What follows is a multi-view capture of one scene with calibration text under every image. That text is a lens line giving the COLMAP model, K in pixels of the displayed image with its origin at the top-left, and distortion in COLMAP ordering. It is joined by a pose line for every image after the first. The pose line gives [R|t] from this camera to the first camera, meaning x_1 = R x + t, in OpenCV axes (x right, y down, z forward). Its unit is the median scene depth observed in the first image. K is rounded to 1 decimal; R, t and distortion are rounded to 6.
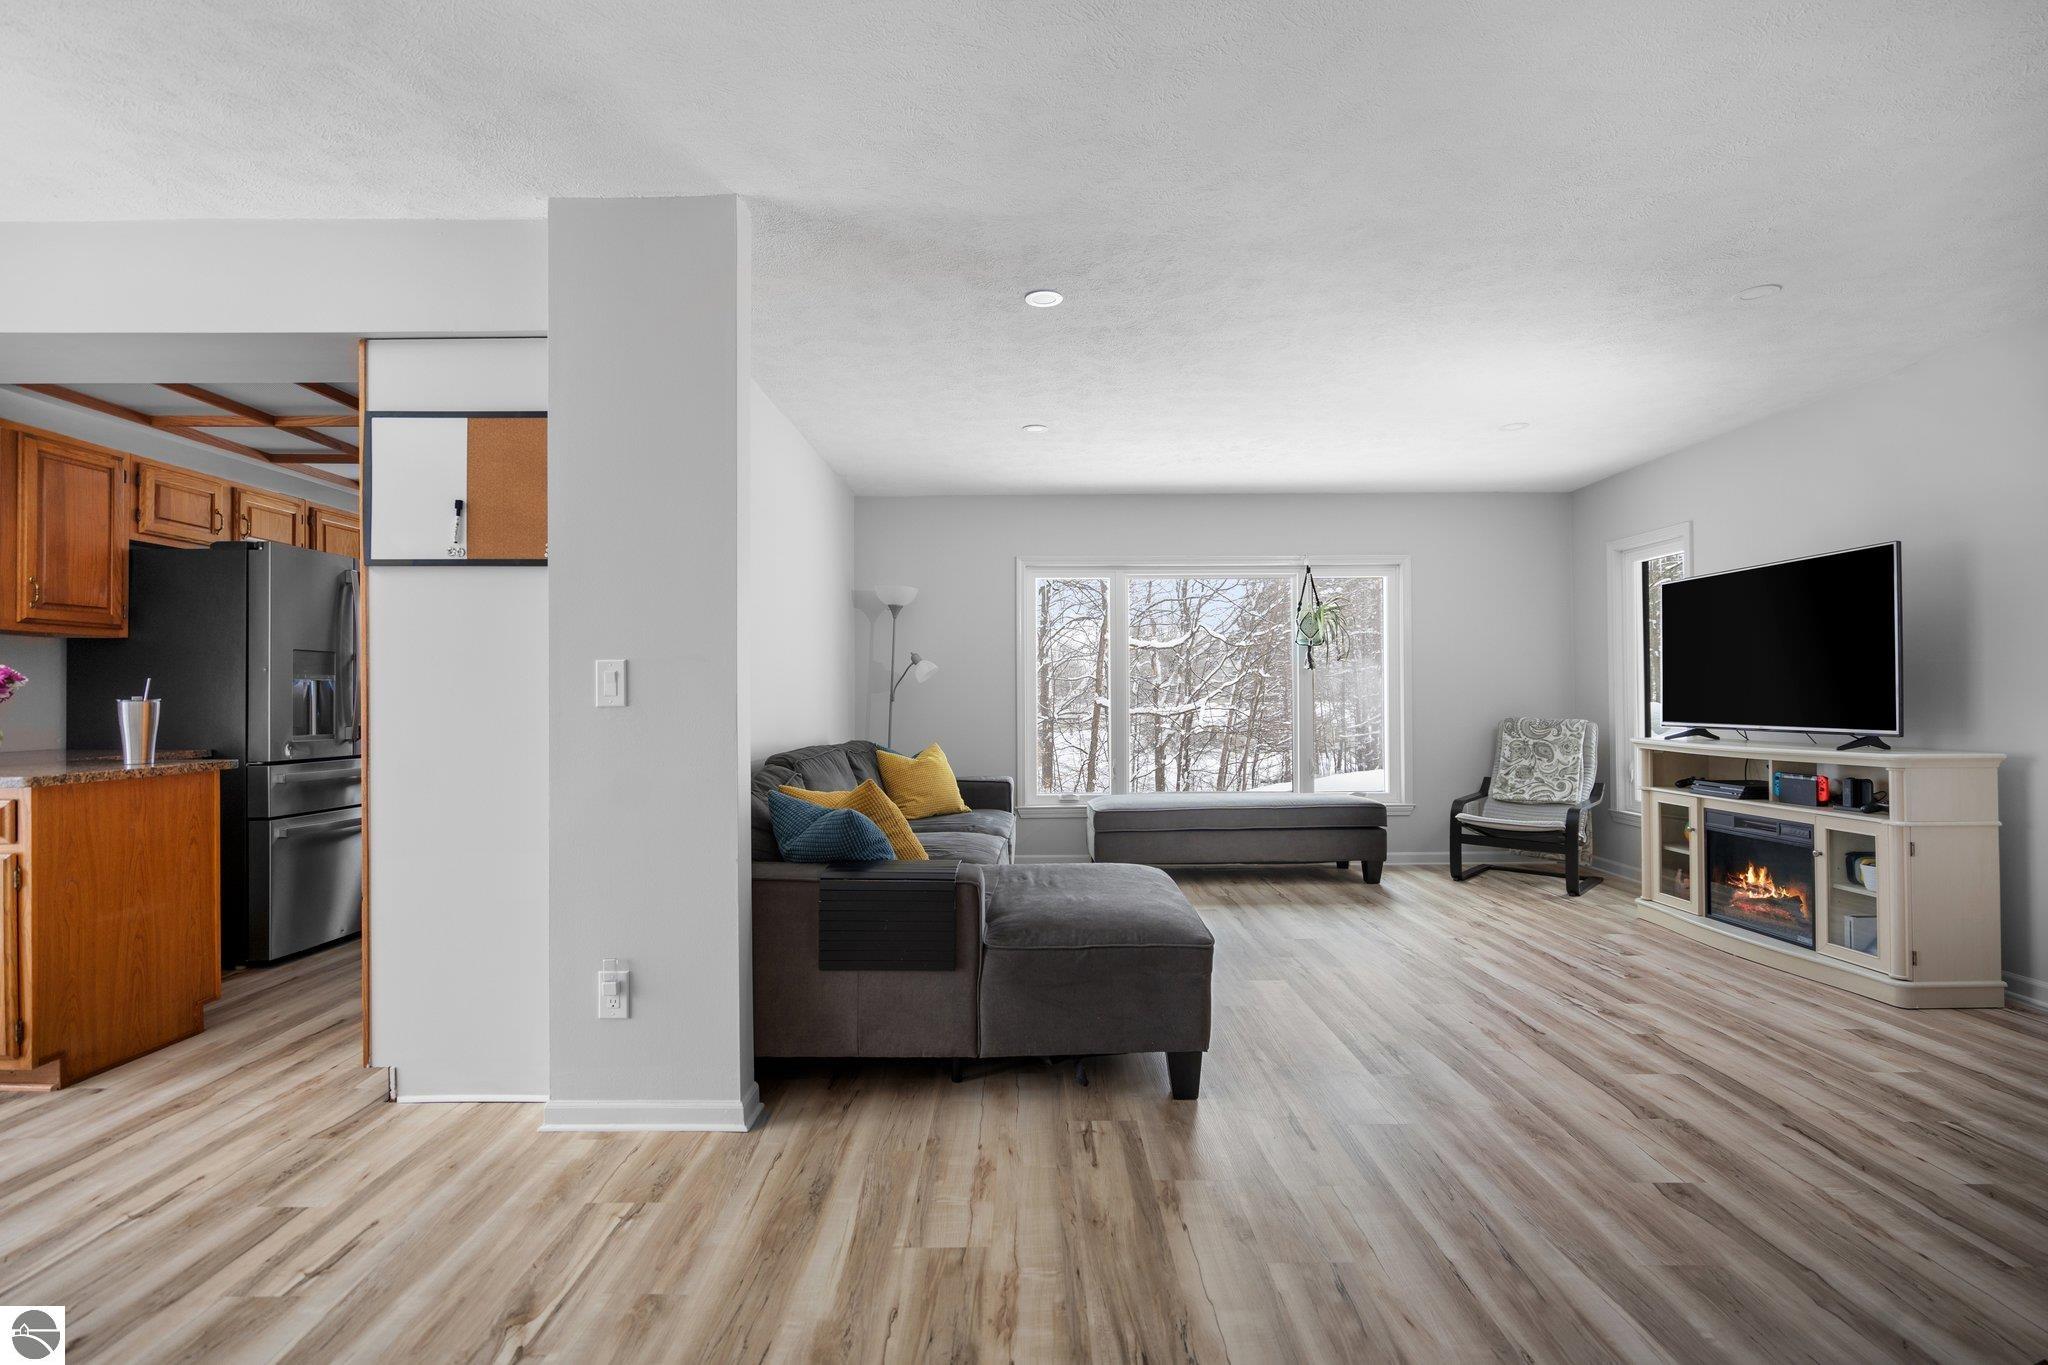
lens RADIAL K [[925.6, 0, 1016.7], [0, 925.6, 682.3], [0, 0, 1]] dist [-0.000333, 0.000175]
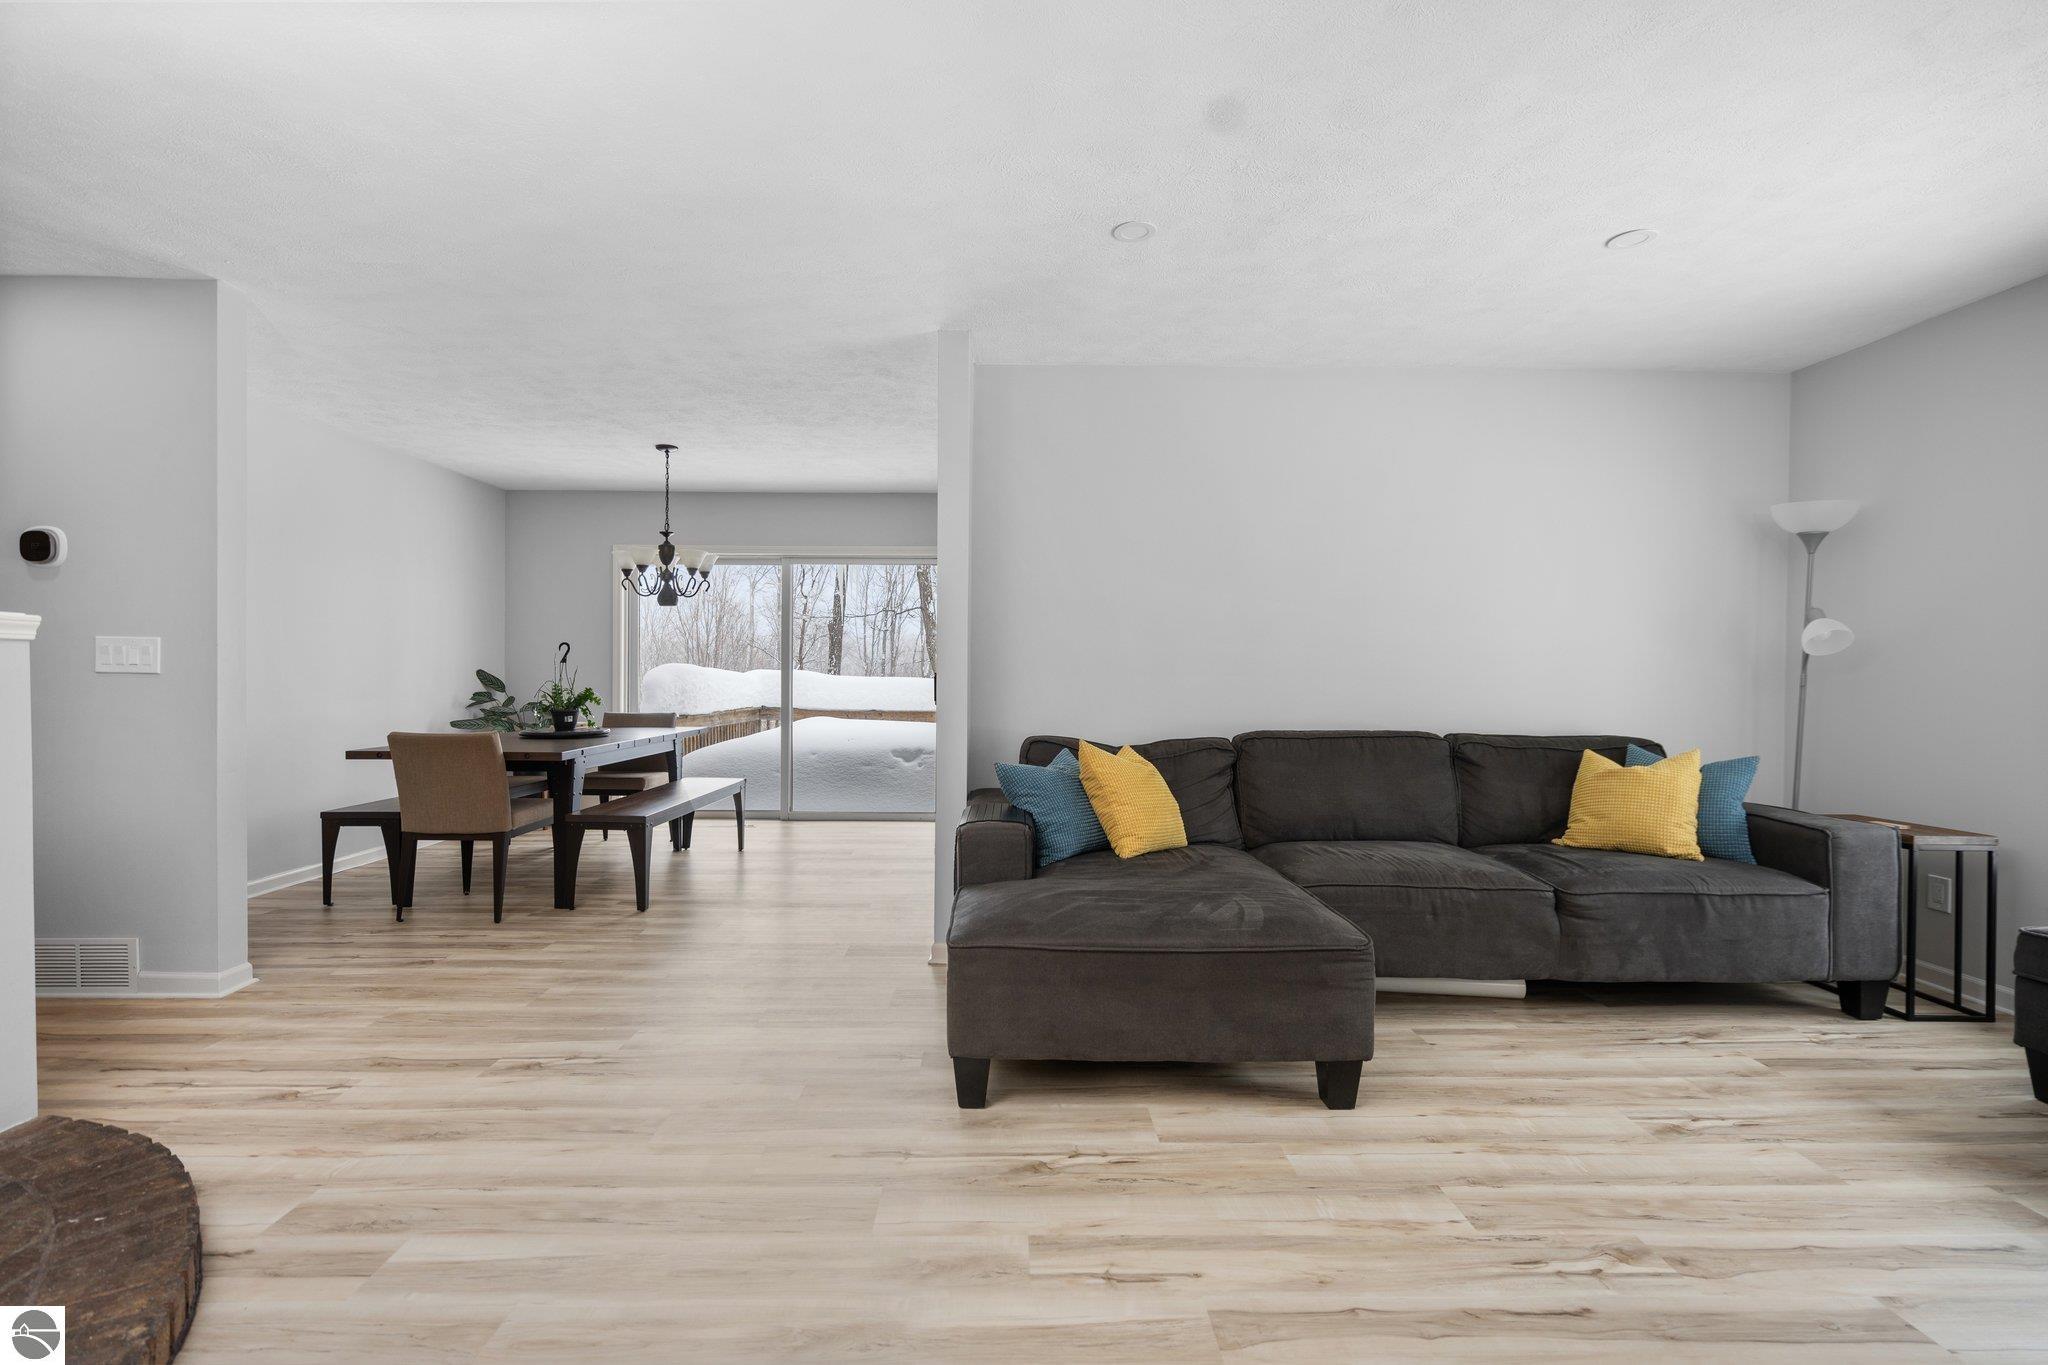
lens RADIAL K [[925.6, 0, 1016.7], [0, 925.6, 682.3], [0, 0, 1]] dist [-0.000333, 0.000175]
pose [[0.014065, 0.012393, -0.999824, 0.716782], [0.008239, 0.999888, 0.012509, 0.007484], [0.999867, -0.008413, 0.013962, 0.671396]]
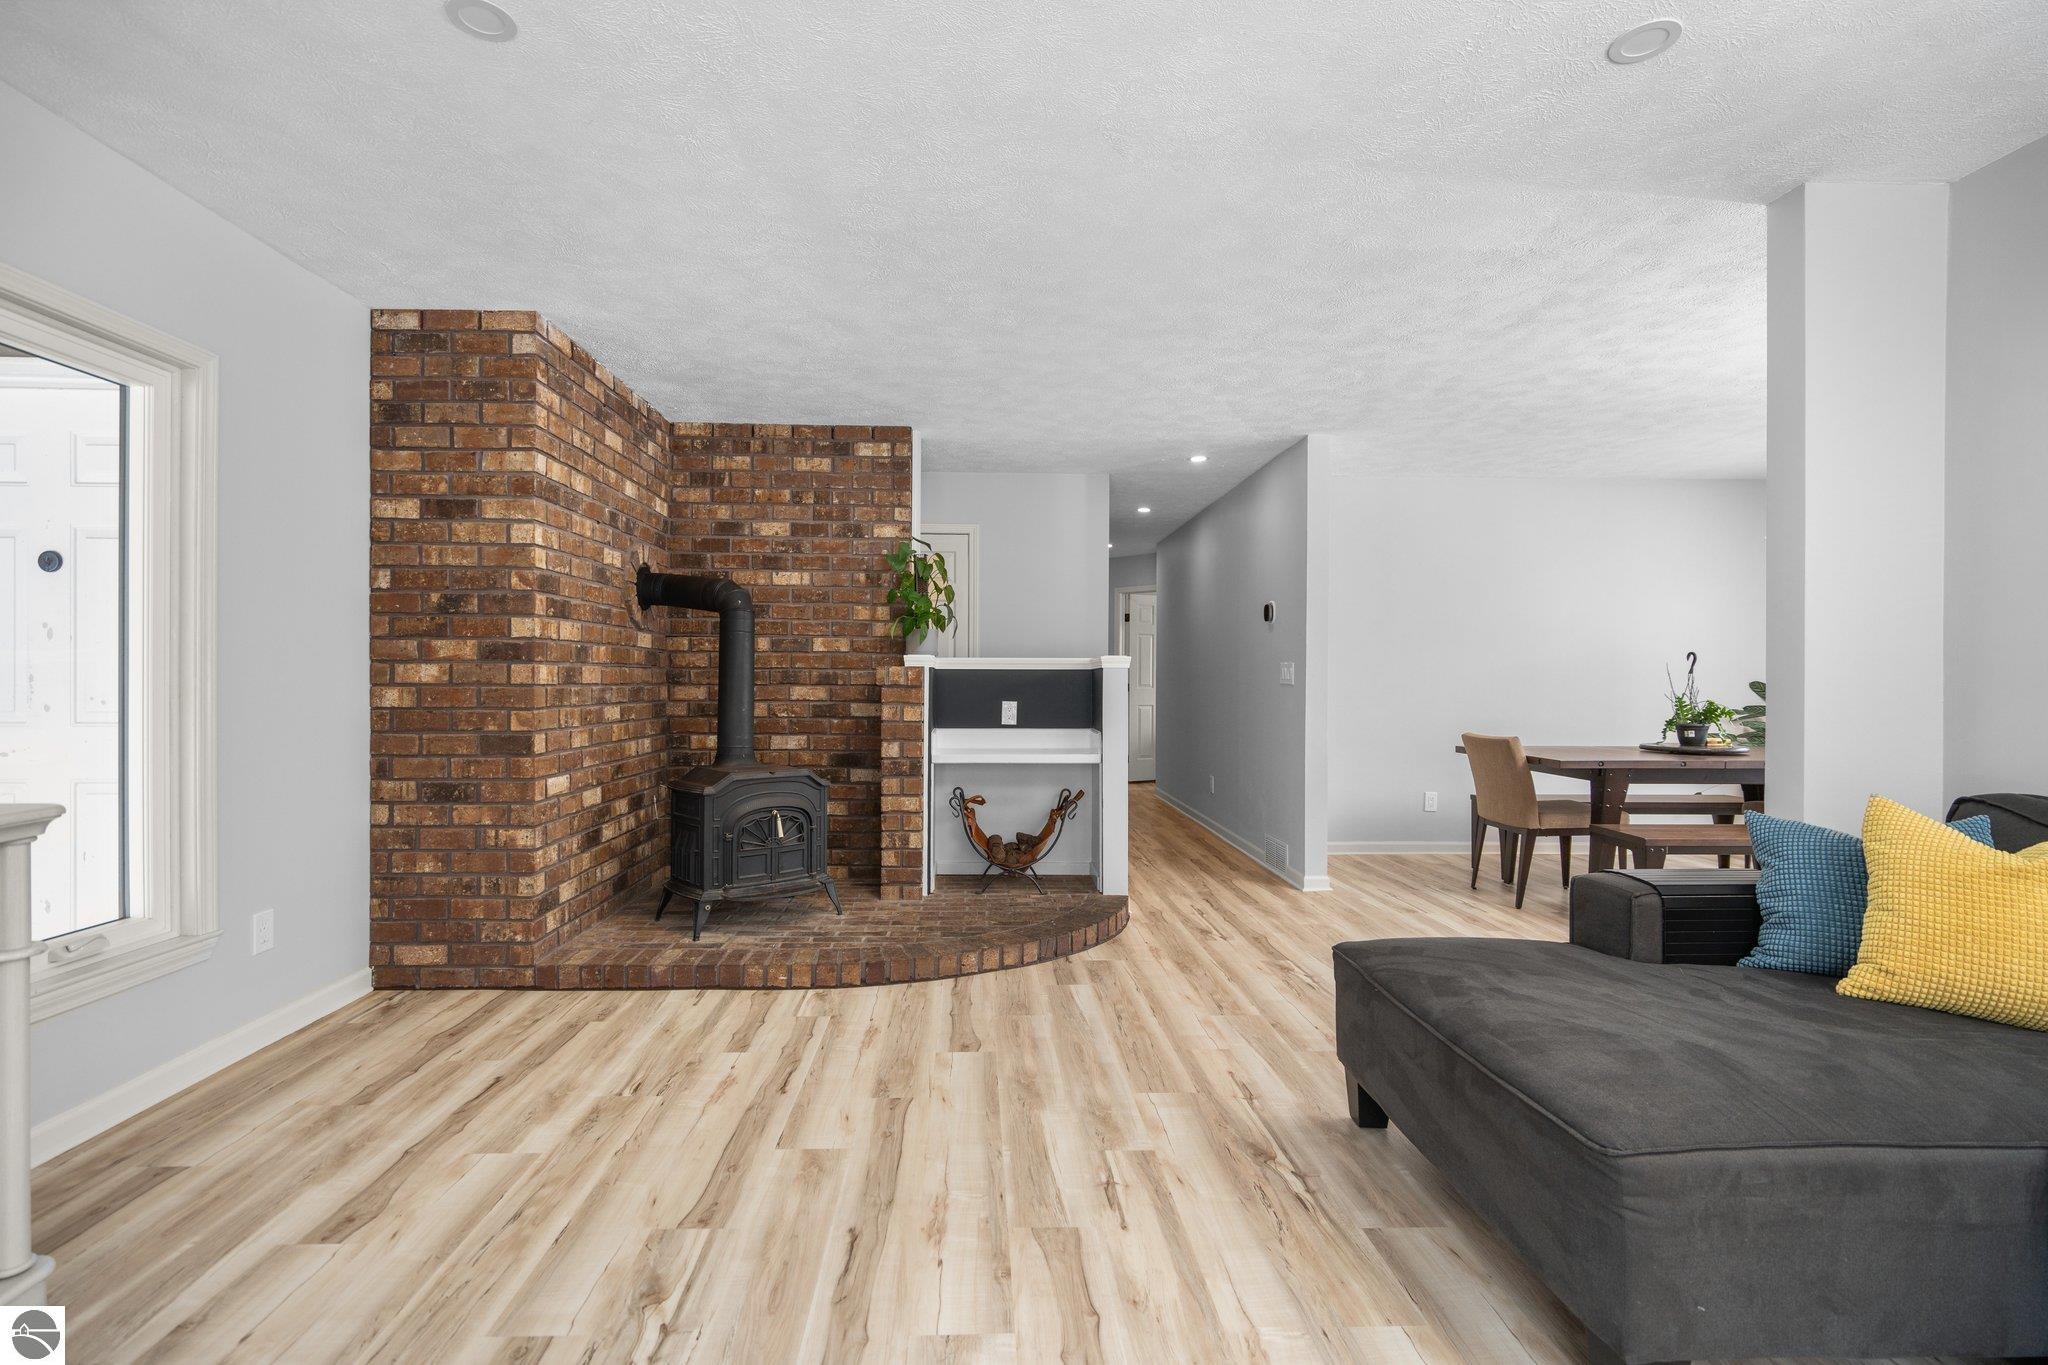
lens RADIAL K [[916.6, 0, 982.3], [0, 916.6, 682.7], [0, 0, 1]] dist [-0.000708, 0.000105]
pose [[-0.999836, 0.002880, -0.017895, 0.372415], [0.003123, 0.999904, -0.013533, 0.015784], [0.017854, -0.013586, -0.999748, 1.230214]]
